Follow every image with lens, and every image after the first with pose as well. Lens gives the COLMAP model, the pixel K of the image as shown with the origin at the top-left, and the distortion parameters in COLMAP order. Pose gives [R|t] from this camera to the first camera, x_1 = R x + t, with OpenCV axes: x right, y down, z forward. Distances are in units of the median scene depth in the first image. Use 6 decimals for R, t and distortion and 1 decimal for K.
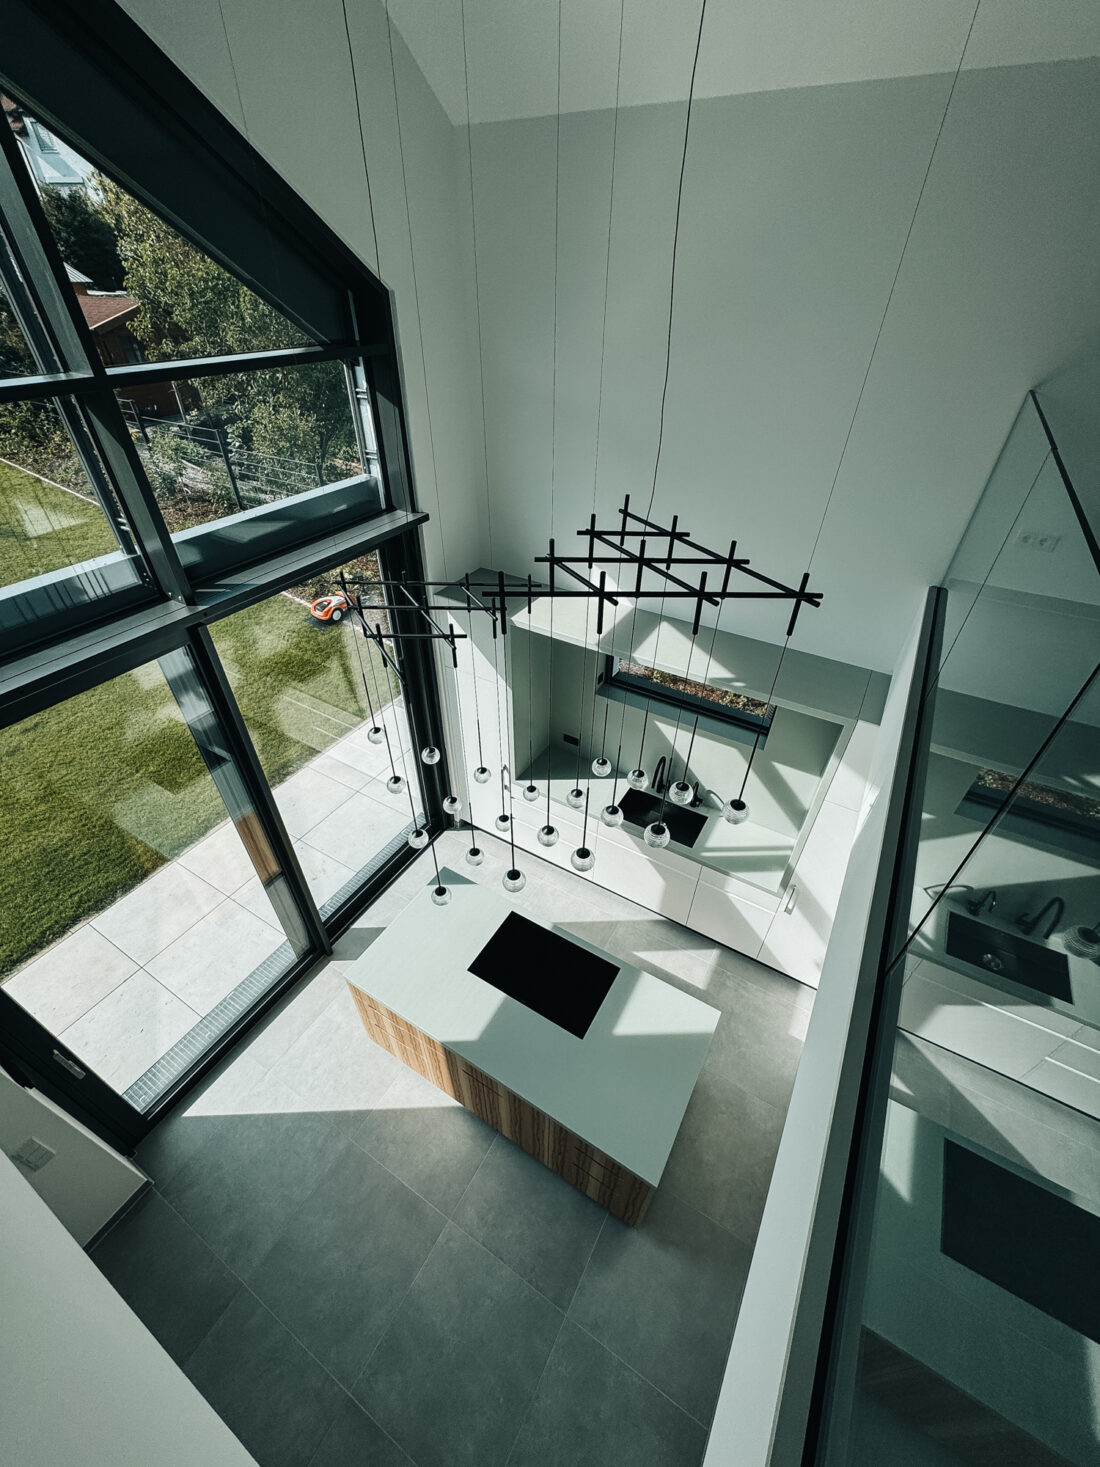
lens RADIAL K [[586.8, 0, 550.0], [0, 586.8, 733.5], [0, 0, 1]] dist [0.001986, -0.000049]
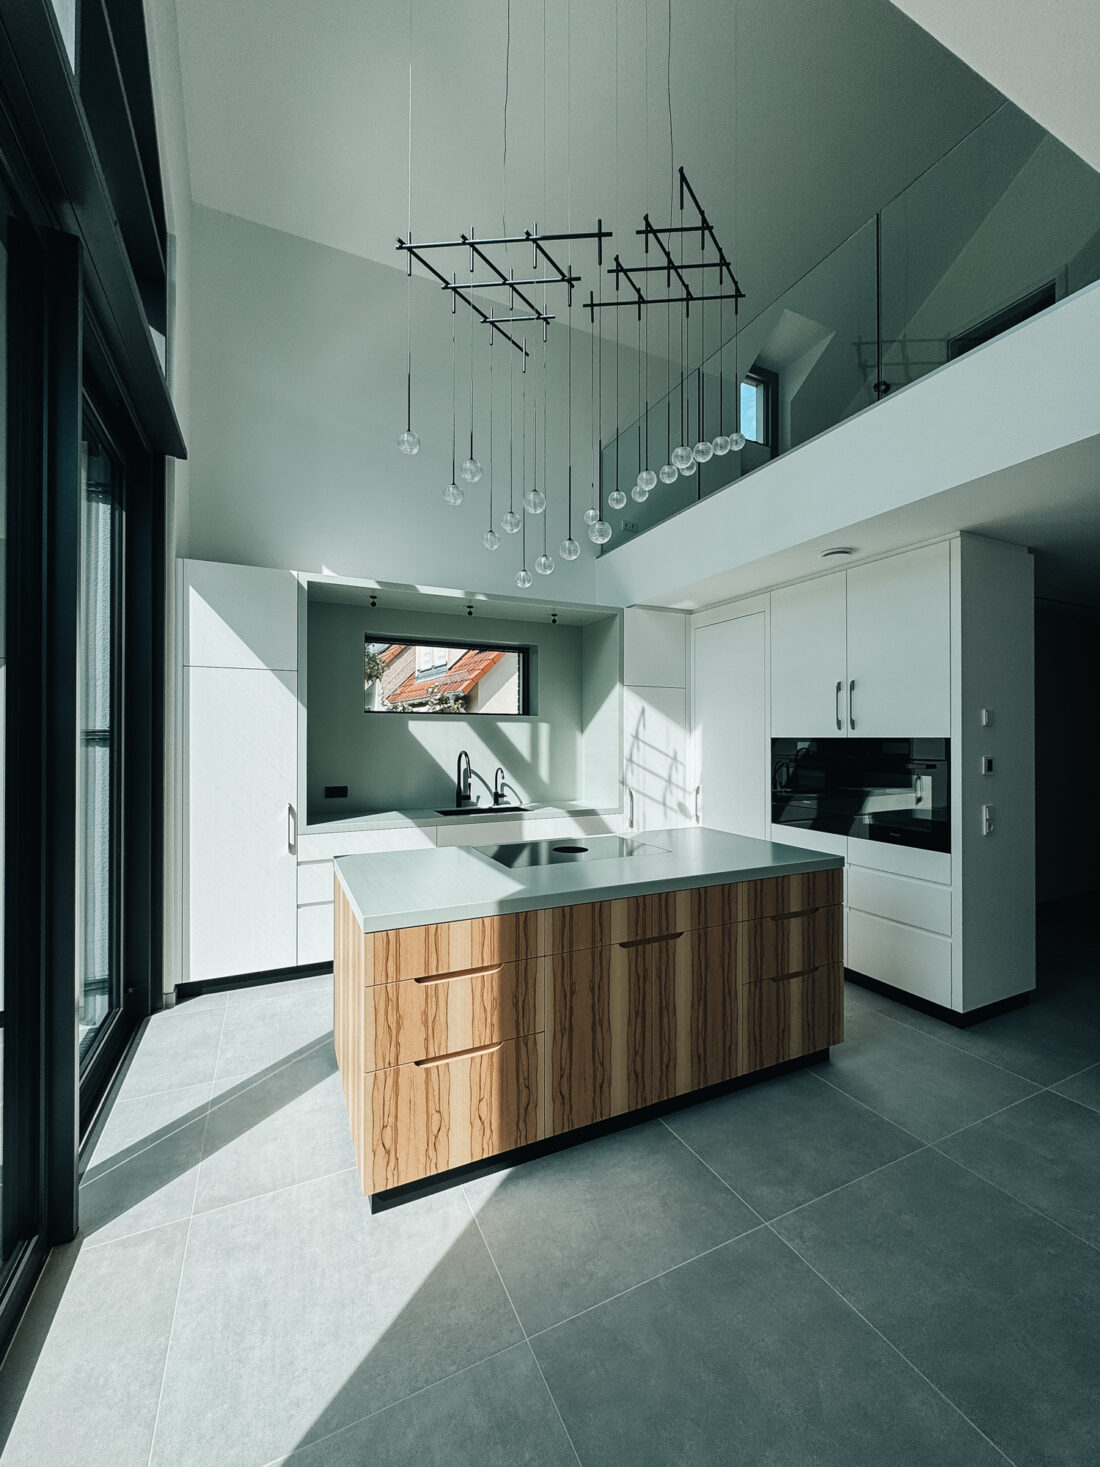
lens RADIAL K [[586.8, 0, 550.0], [0, 586.8, 733.5], [0, 0, 1]] dist [0.001986, -0.000049]
pose [[0.557835, -0.008071, 0.829913, -0.721816], [0.518883, 0.783822, -0.341150, 0.577381], [-0.647751, 0.620933, 0.441431, 0.639997]]
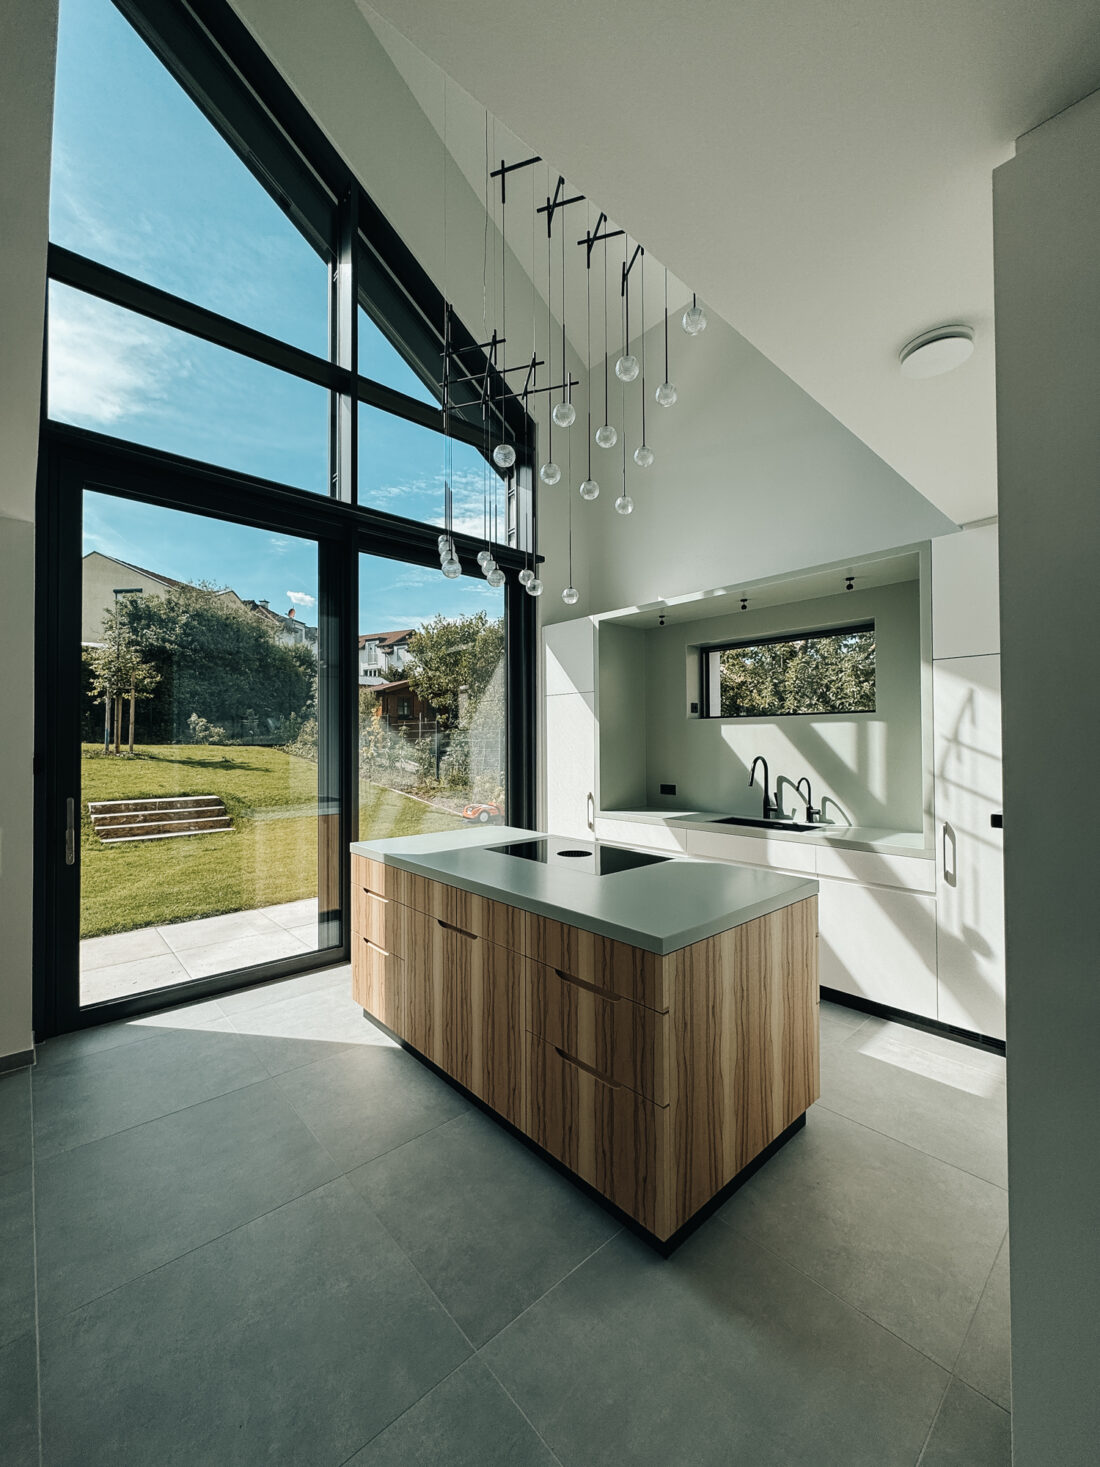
lens RADIAL K [[586.8, 0, 550.0], [0, 586.8, 733.5], [0, 0, 1]] dist [0.001986, -0.000049]
pose [[0.953822, -0.023103, -0.299483, 0.212195], [-0.170837, 0.778349, -0.604141, 0.819976], [0.247060, 0.627406, 0.738460, 0.350373]]
